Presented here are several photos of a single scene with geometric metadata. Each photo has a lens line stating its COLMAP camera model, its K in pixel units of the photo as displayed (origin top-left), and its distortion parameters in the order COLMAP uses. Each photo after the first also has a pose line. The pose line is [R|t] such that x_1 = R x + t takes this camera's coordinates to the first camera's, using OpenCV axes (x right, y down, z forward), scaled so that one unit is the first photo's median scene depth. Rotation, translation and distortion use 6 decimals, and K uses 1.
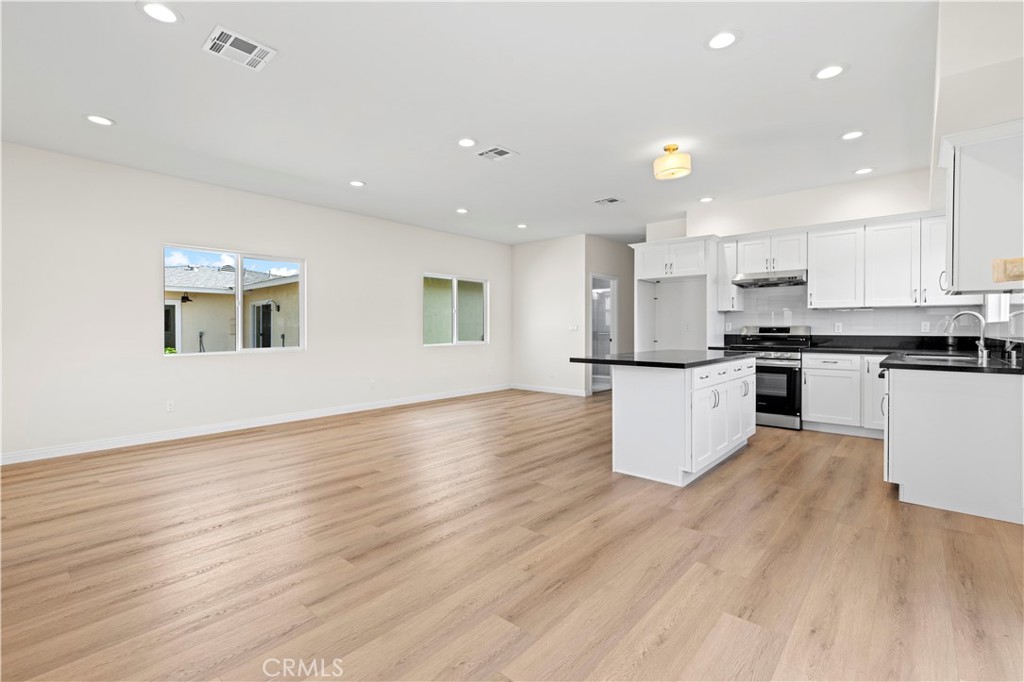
lens RADIAL K [[456.7, 0, 511.8], [0, 456.7, 332.1], [0, 0, 1]] dist [-0.001703, -0.000288]
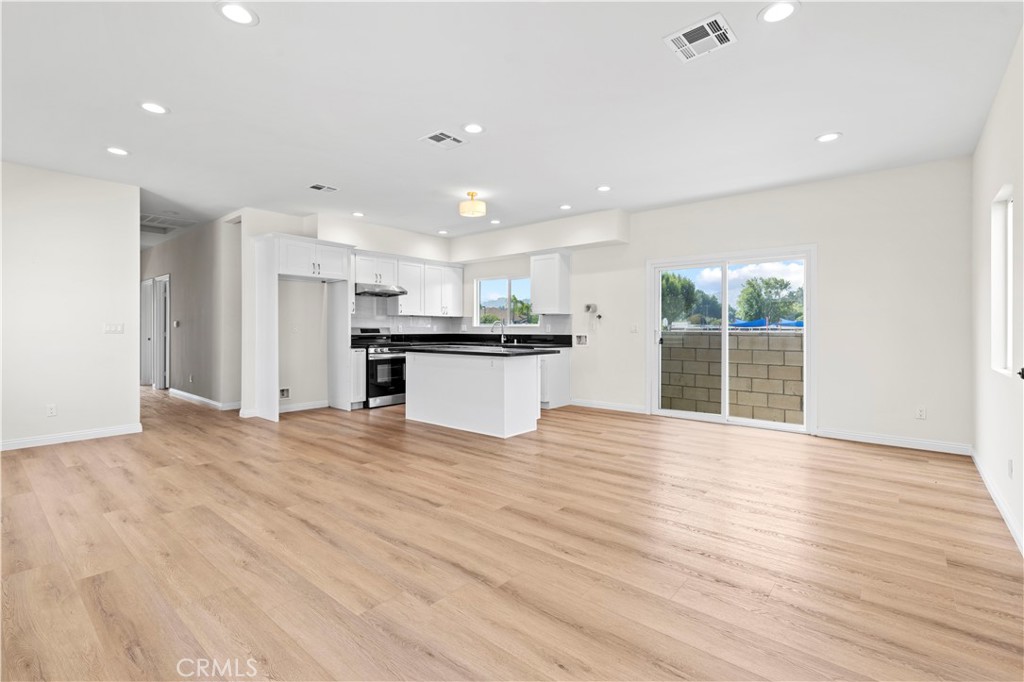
lens RADIAL K [[474.7, 0, 505.3], [0, 474.7, 323.1], [0, 0, 1]] dist [0.001479, 0.000184]
pose [[-0.015215, 0.016933, 0.999741, -1.016598], [0.004948, 0.999846, -0.016859, -0.002209], [-0.999872, 0.004690, -0.015297, 0.910794]]
